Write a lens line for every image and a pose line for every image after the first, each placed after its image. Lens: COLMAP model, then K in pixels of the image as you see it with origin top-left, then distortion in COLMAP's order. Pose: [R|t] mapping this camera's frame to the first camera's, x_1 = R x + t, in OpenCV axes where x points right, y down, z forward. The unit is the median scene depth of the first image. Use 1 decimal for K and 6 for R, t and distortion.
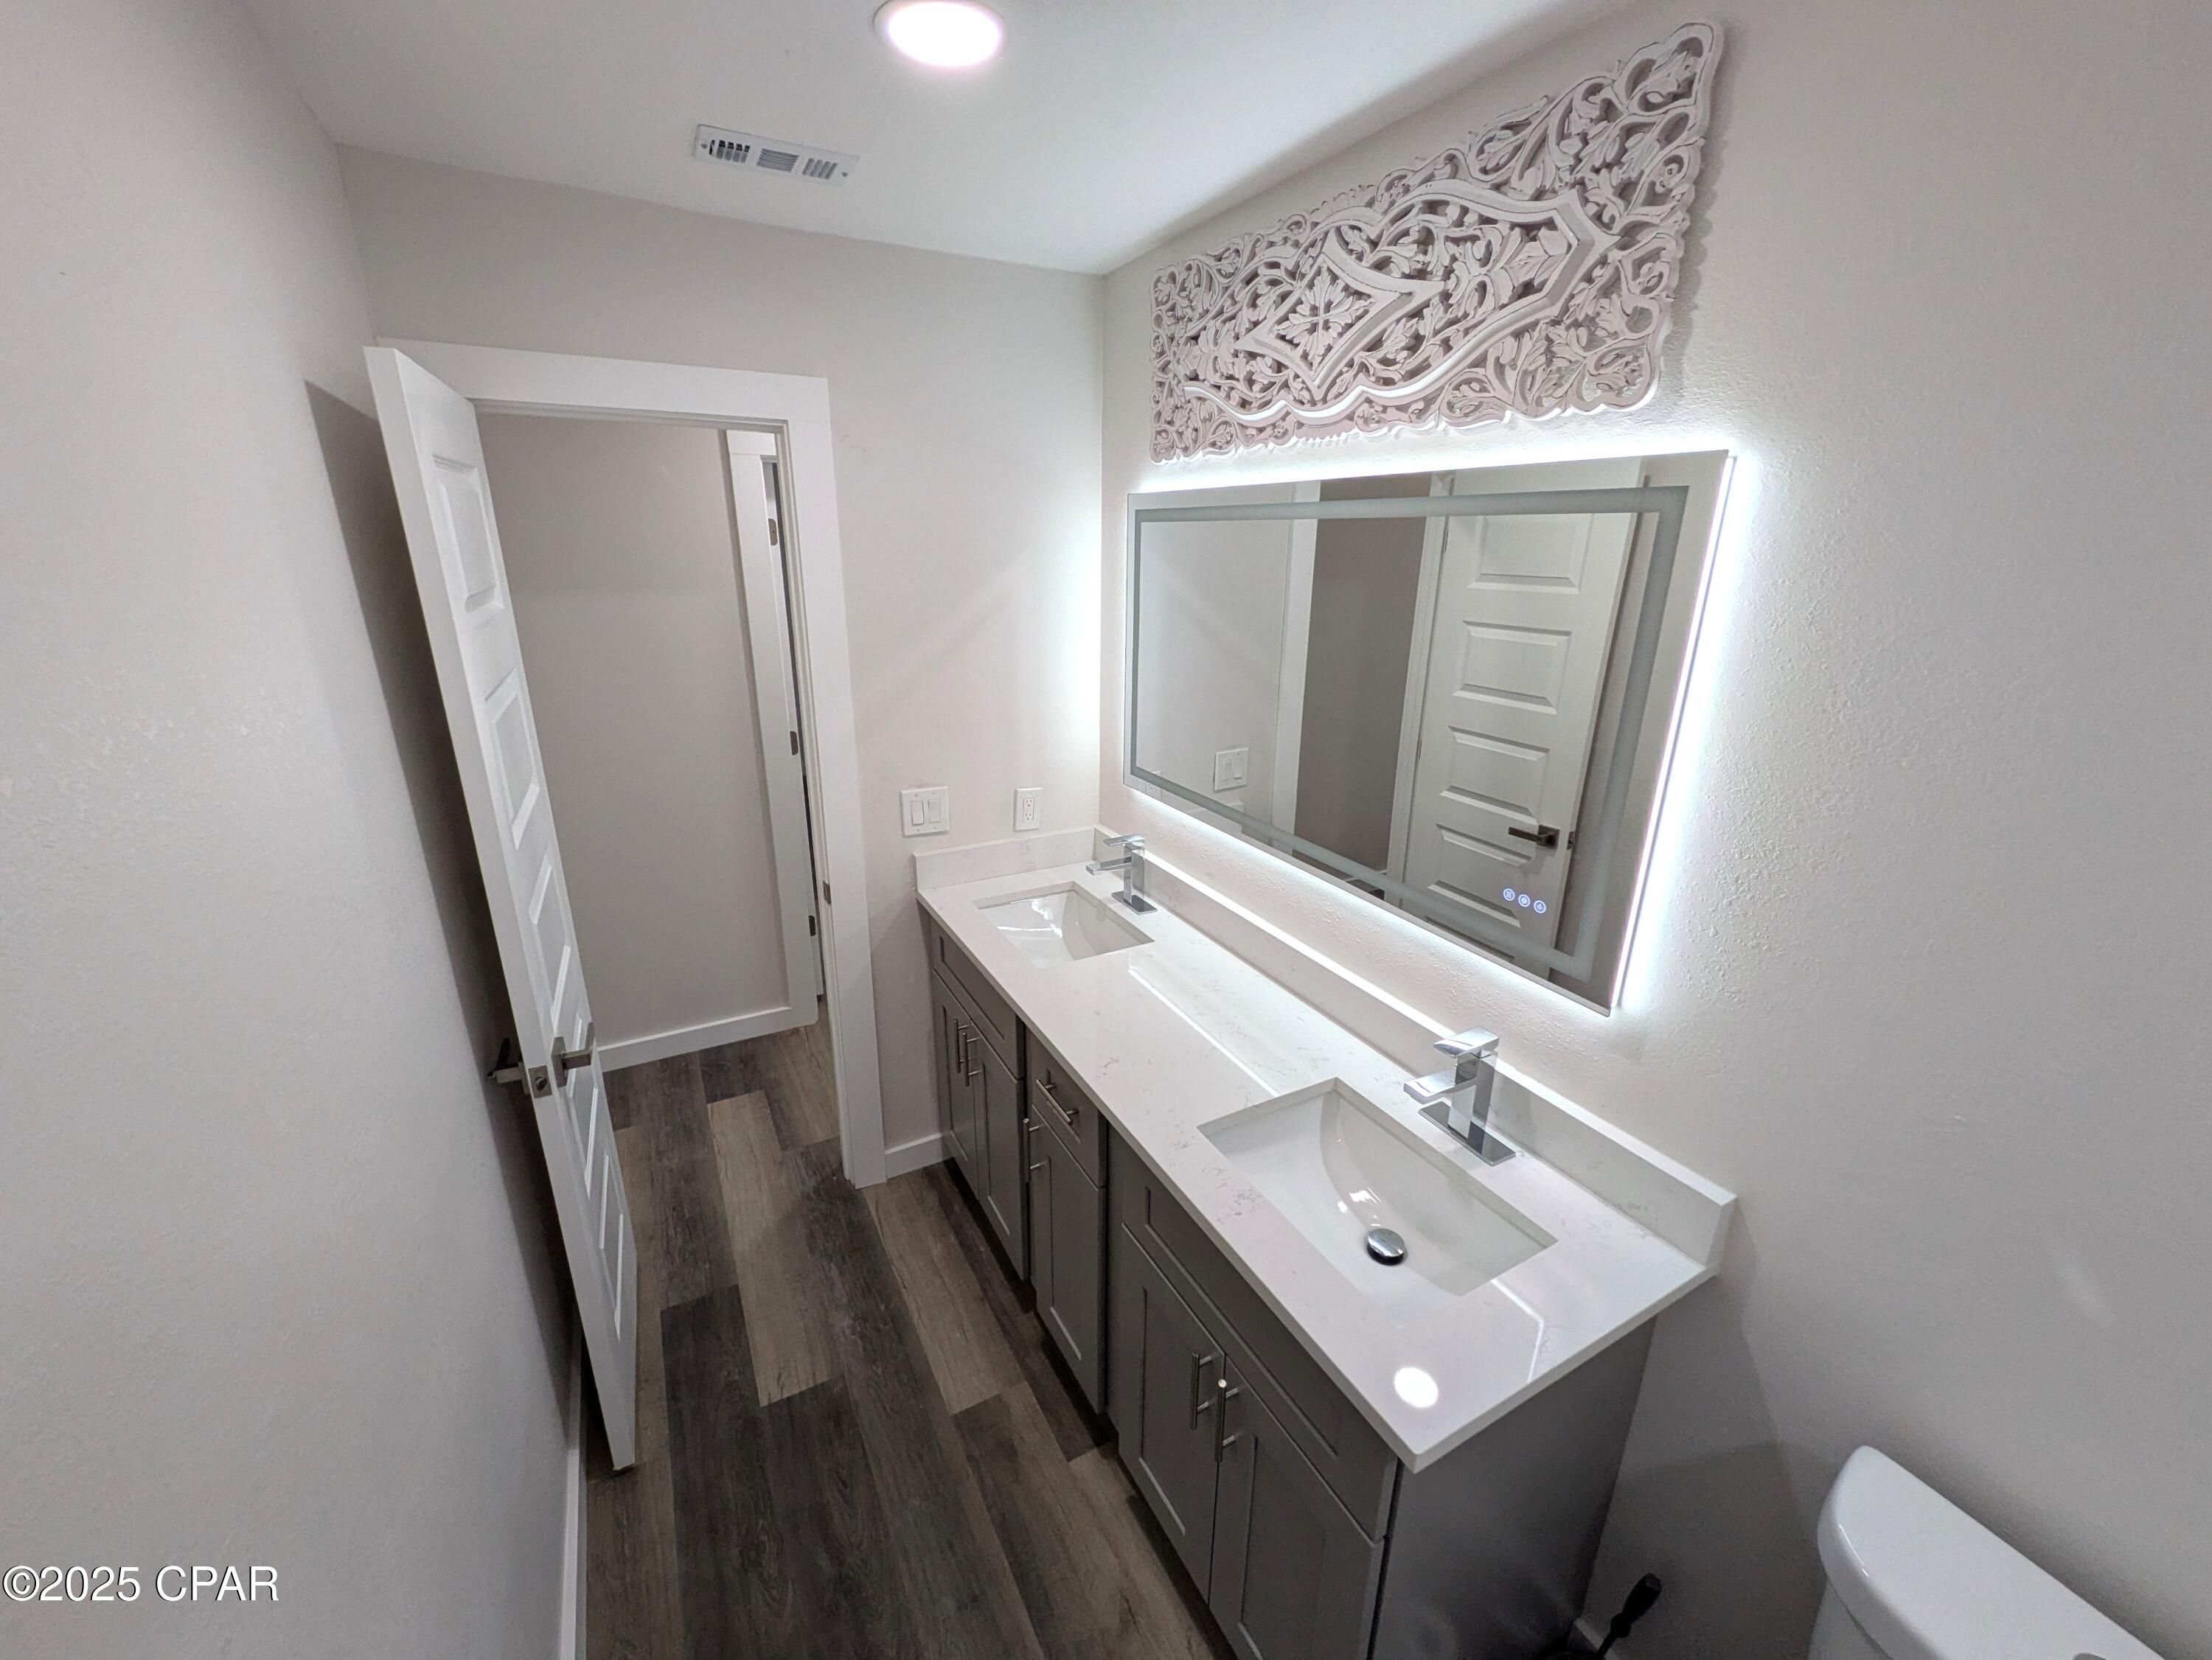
lens RADIAL K [[884.4, 0, 1124.6], [0, 884.4, 837.8], [0, 0, 1]] dist [0.001628, 0.000628]
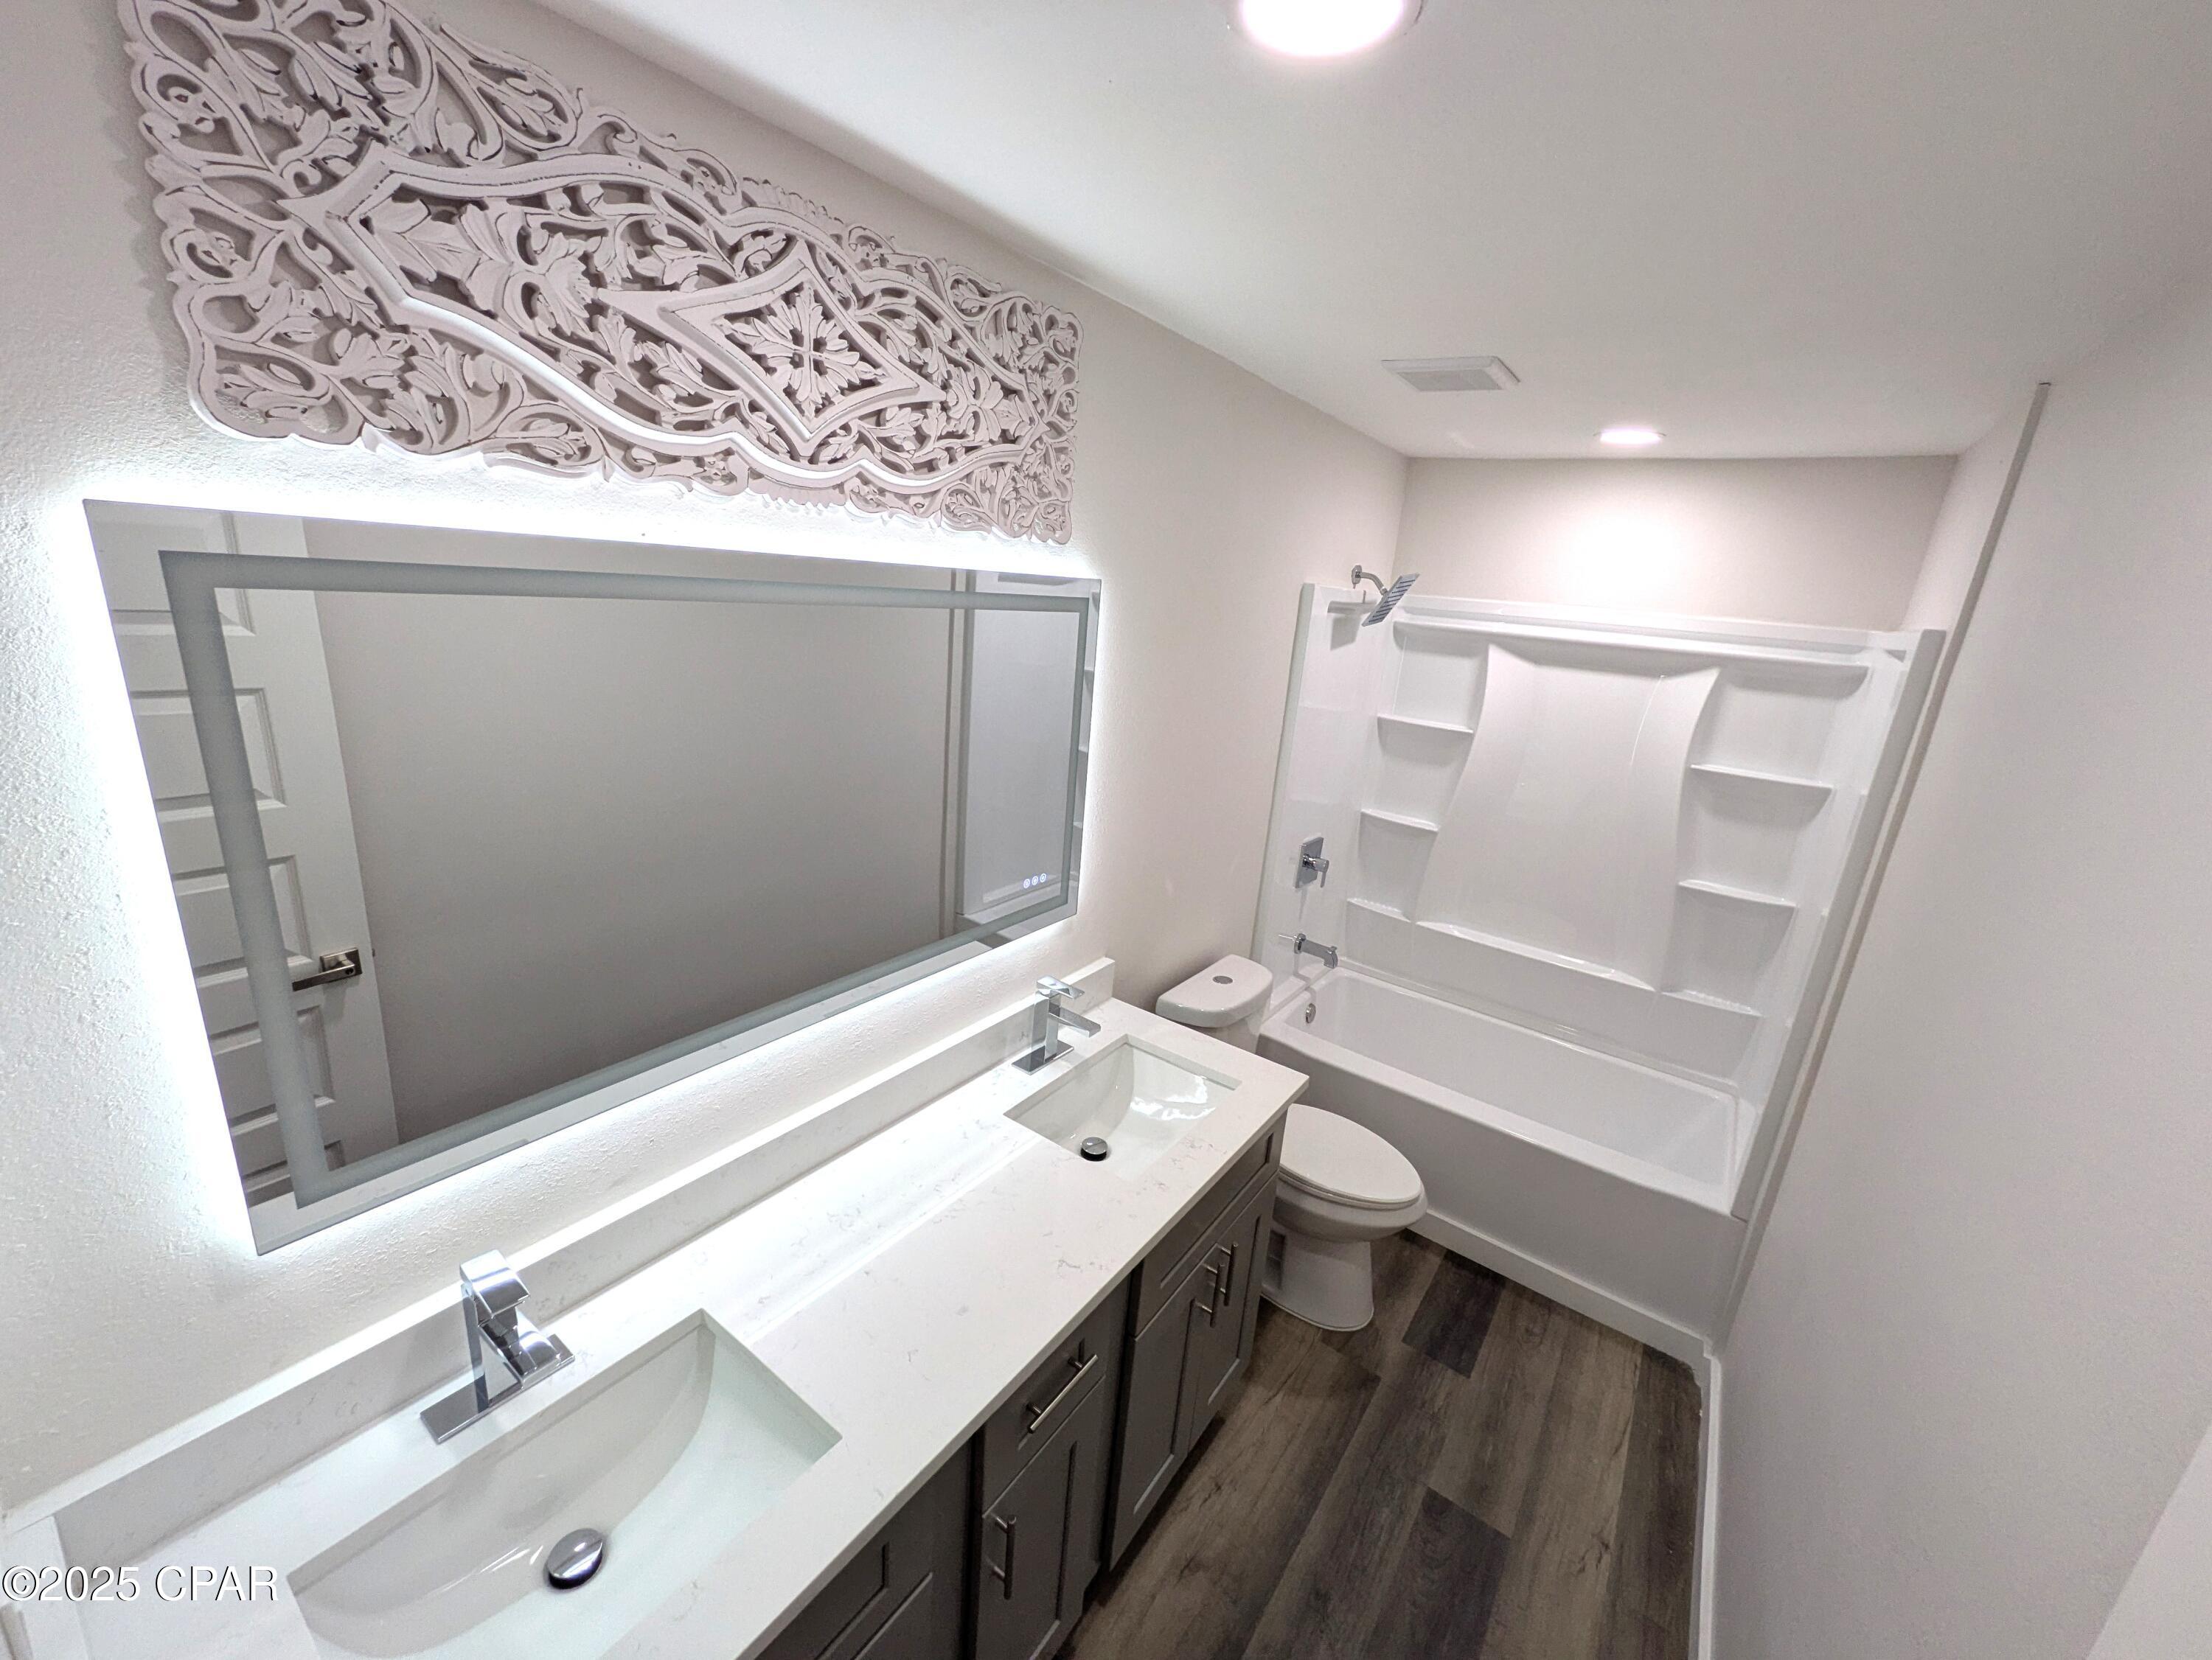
lens RADIAL K [[884.4, 0, 1106.7], [0, 884.4, 824.9], [0, 0, 1]] dist [0.001628, 0.000628]
pose [[-0.420045, -0.296857, 0.857577, -0.666695], [0.200282, 0.891360, 0.406650, -0.483664], [-0.885127, 0.342569, -0.314956, 1.154972]]
